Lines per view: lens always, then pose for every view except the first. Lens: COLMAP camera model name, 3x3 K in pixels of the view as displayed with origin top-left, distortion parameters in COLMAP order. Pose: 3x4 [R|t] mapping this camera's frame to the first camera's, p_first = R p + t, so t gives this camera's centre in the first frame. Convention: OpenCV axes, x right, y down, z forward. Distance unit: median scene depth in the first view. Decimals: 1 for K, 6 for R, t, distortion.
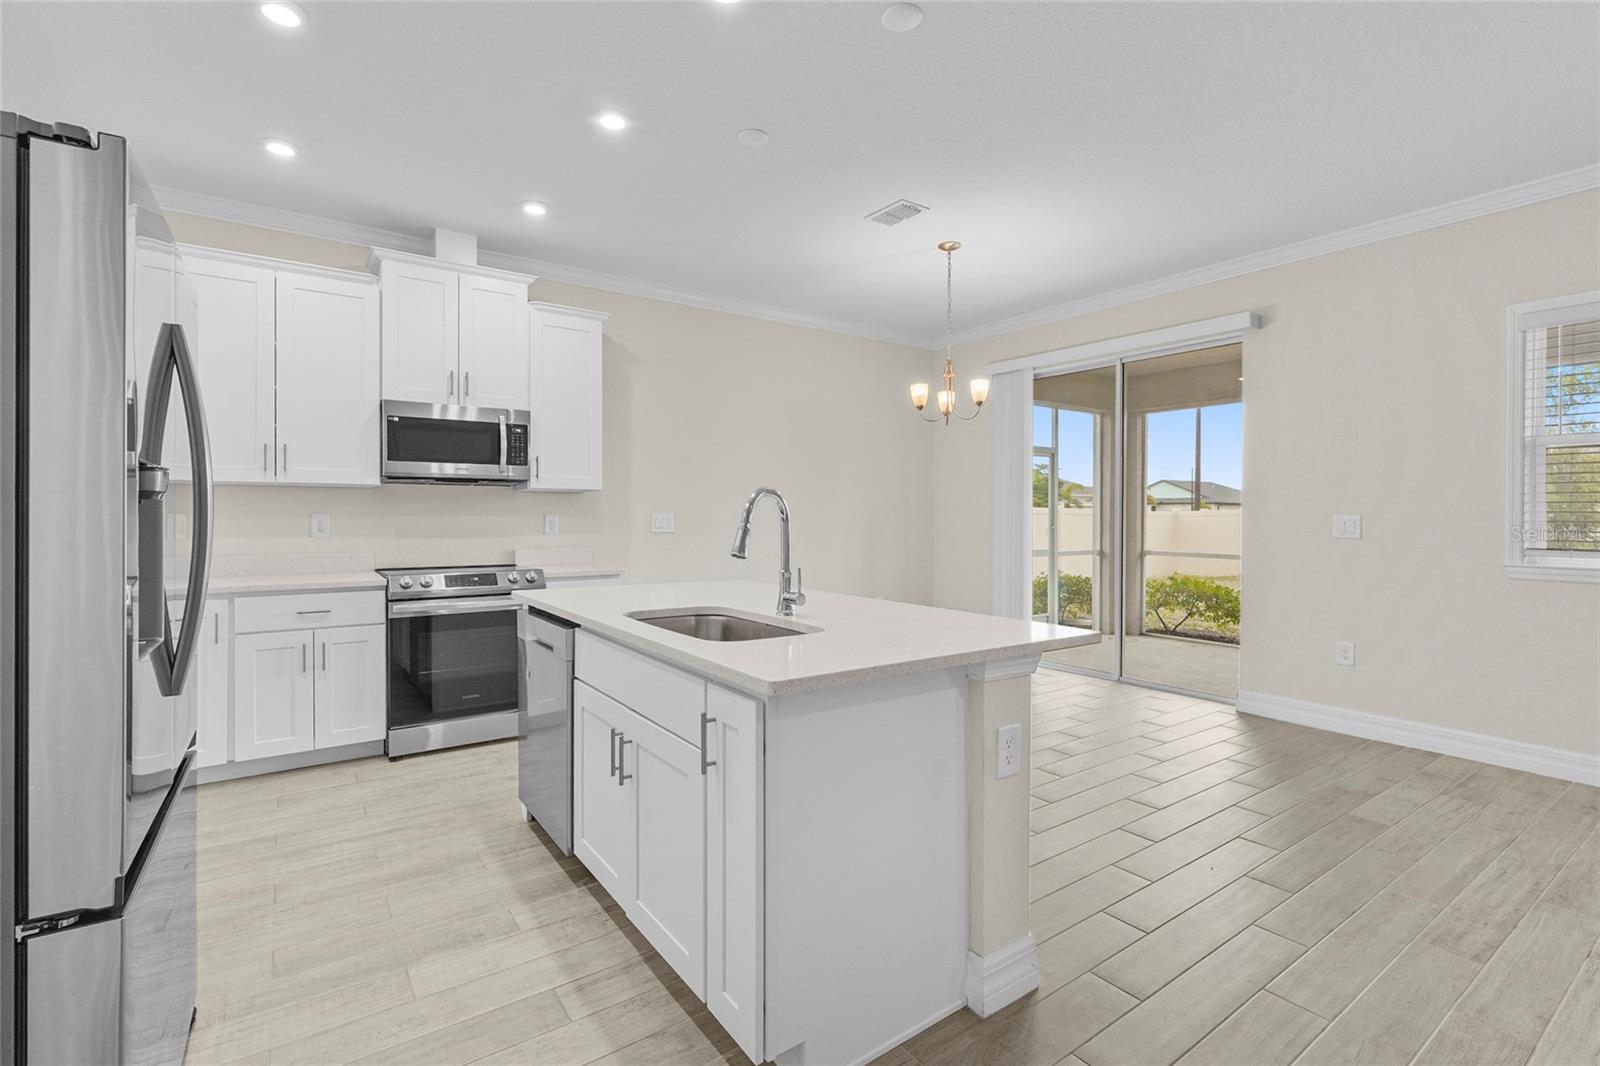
lens RADIAL K [[728.5, 0, 800.0], [0, 728.5, 533.0], [0, 0, 1]] dist [-0.000990, -0.000013]
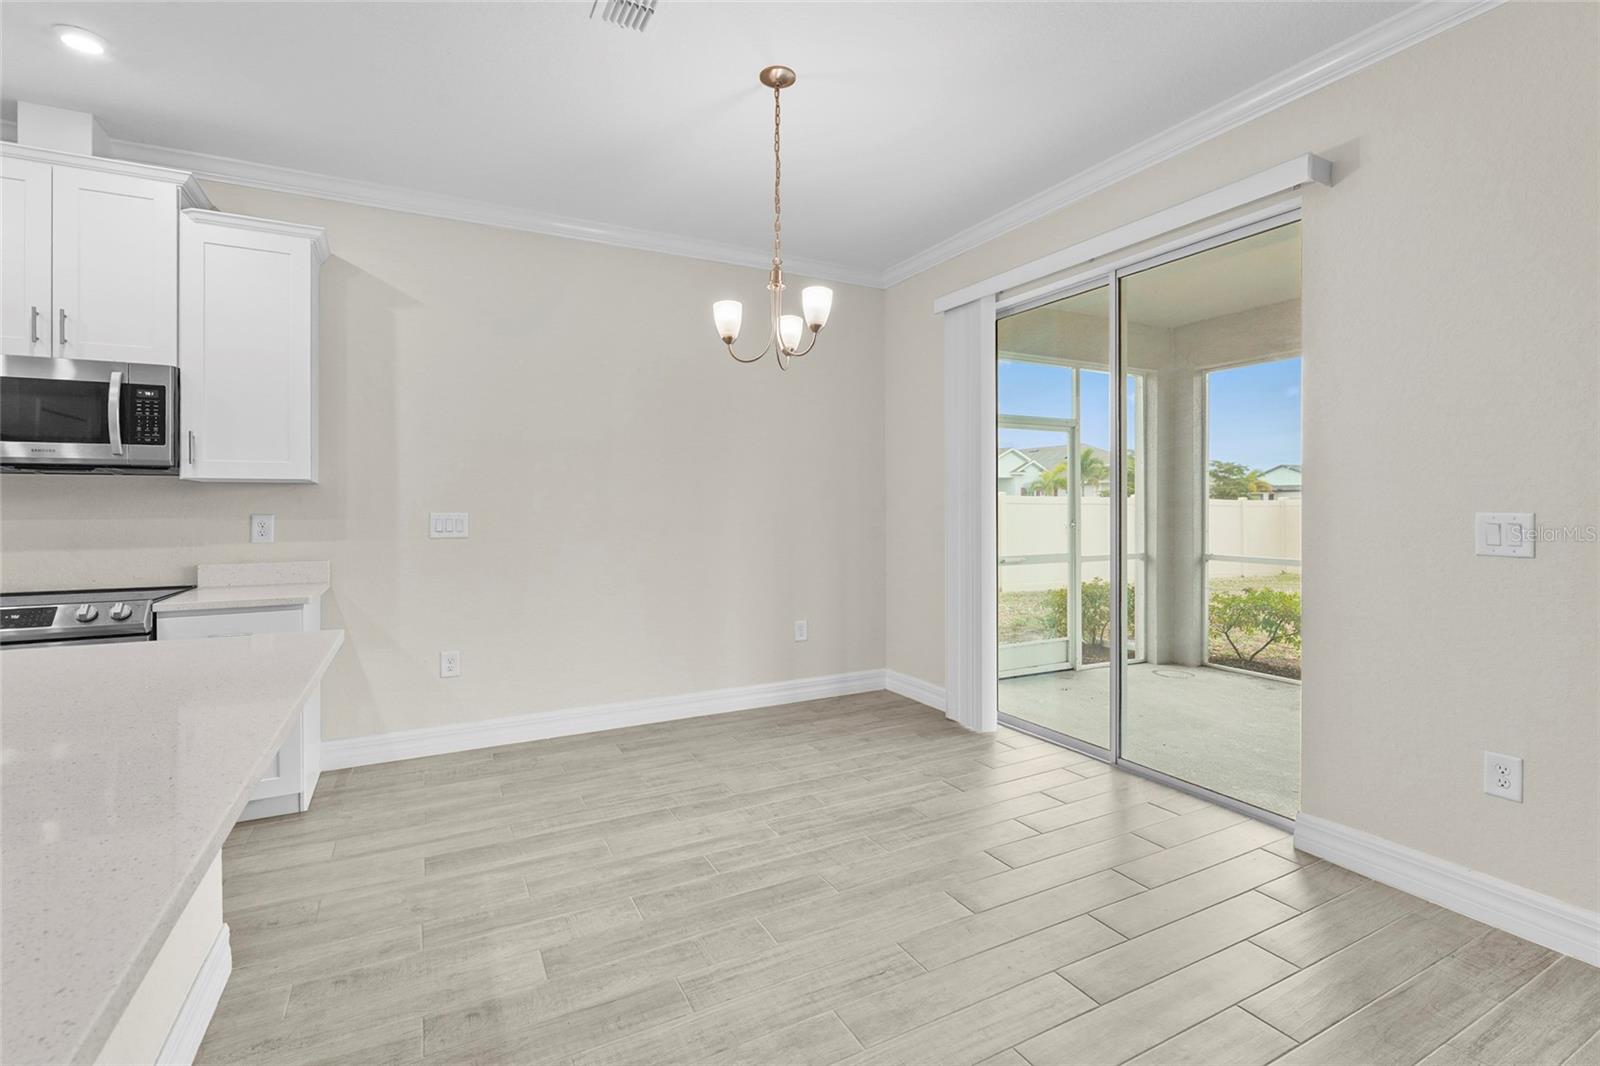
lens RADIAL K [[715.0, 0, 807.0], [0, 715.0, 517.1], [0, 0, 1]] dist [-0.002521, 0.000074]
pose [[0.991443, -0.003462, -0.130497, 0.245830], [0.002354, 0.999960, -0.008650, -0.013574], [0.130522, 0.008269, 0.991411, 0.325920]]
